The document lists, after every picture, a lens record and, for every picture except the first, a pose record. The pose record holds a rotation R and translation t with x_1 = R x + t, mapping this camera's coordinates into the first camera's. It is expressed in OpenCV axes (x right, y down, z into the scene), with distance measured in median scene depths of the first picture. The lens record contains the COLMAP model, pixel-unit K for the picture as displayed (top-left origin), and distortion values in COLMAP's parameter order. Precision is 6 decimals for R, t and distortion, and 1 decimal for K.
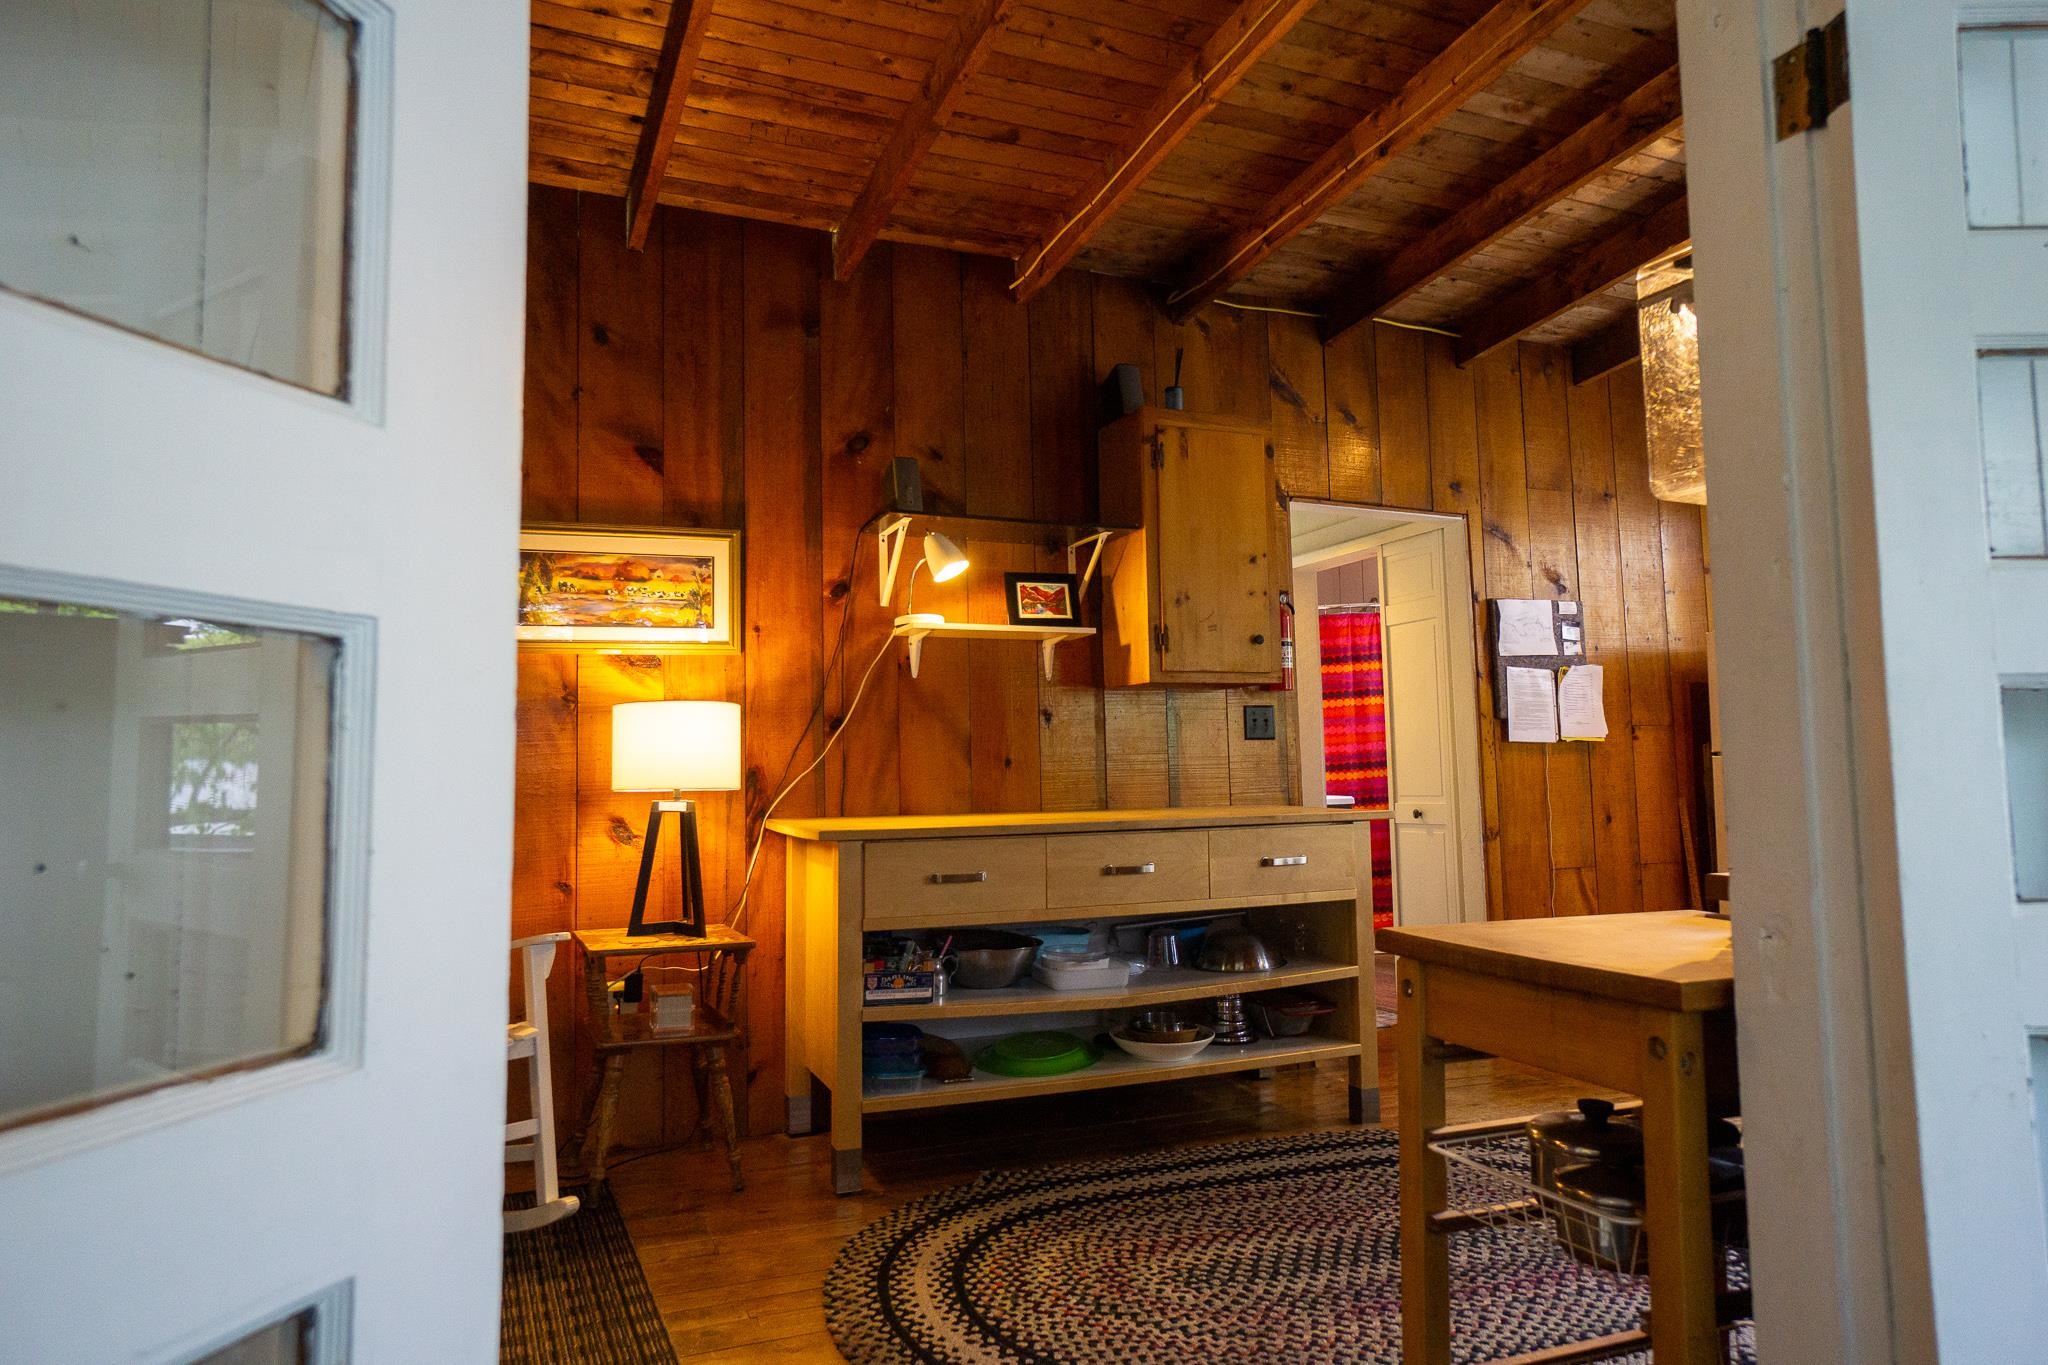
lens RADIAL K [[1281.4, 0, 1024.0], [0, 1281.4, 682.5], [0, 0, 1]] dist [-0.002229, 0.001610]
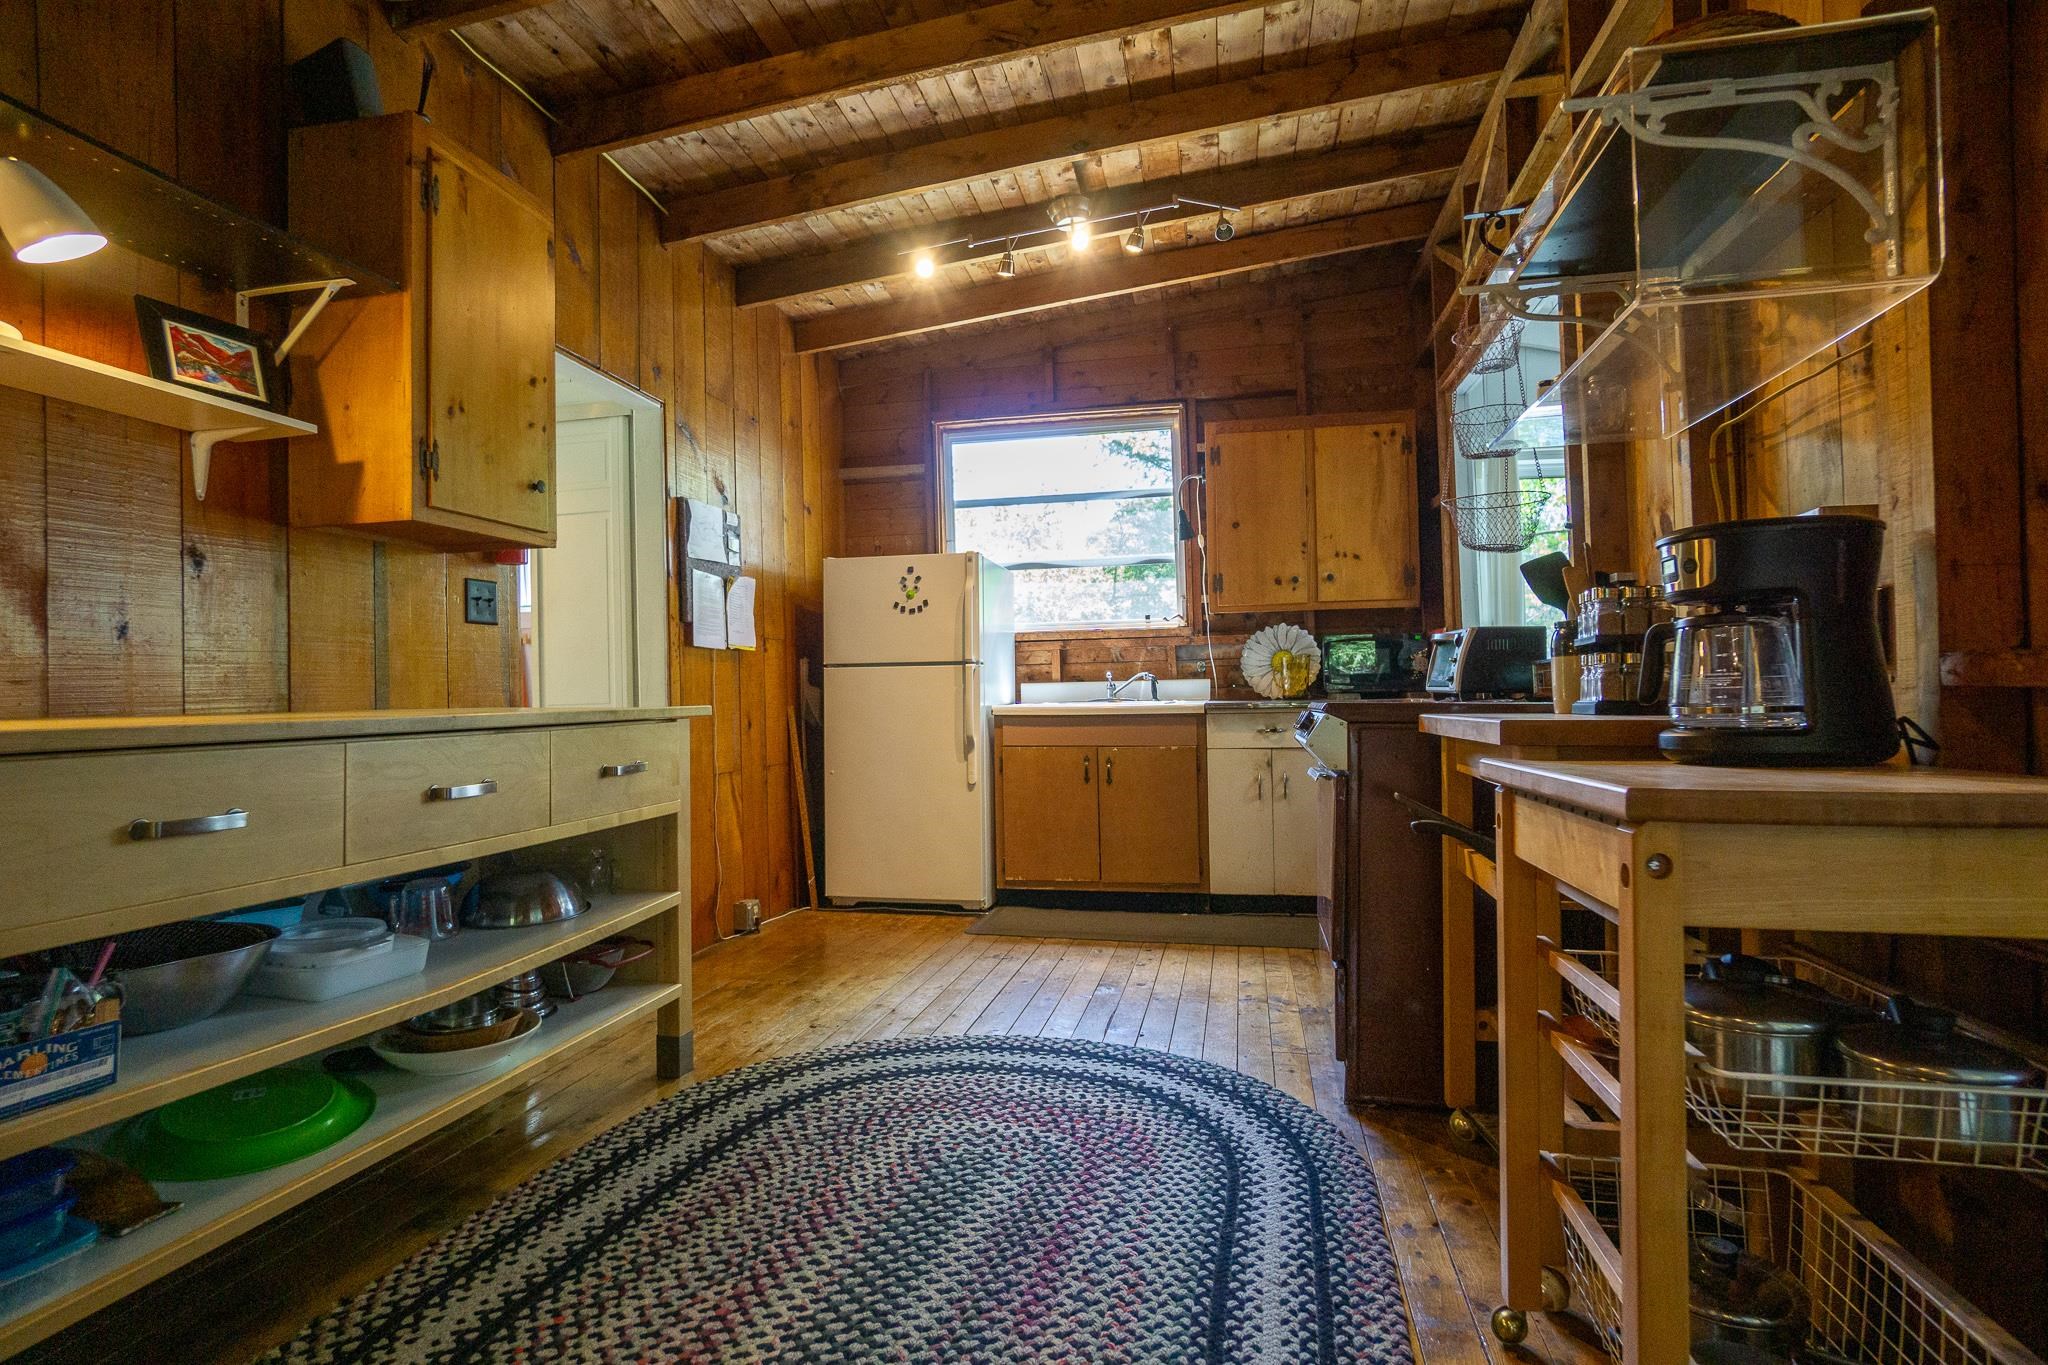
lens RADIAL K [[1058.1, 0, 1024.0], [0, 1058.1, 682.5], [0, 0, 1]] dist [-0.047539, 0.026141]
pose [[0.571811, 0.013718, 0.820271, -0.164760], [-0.047729, 0.998723, 0.016570, 0.059622], [-0.818996, -0.048625, 0.571735, 0.409079]]
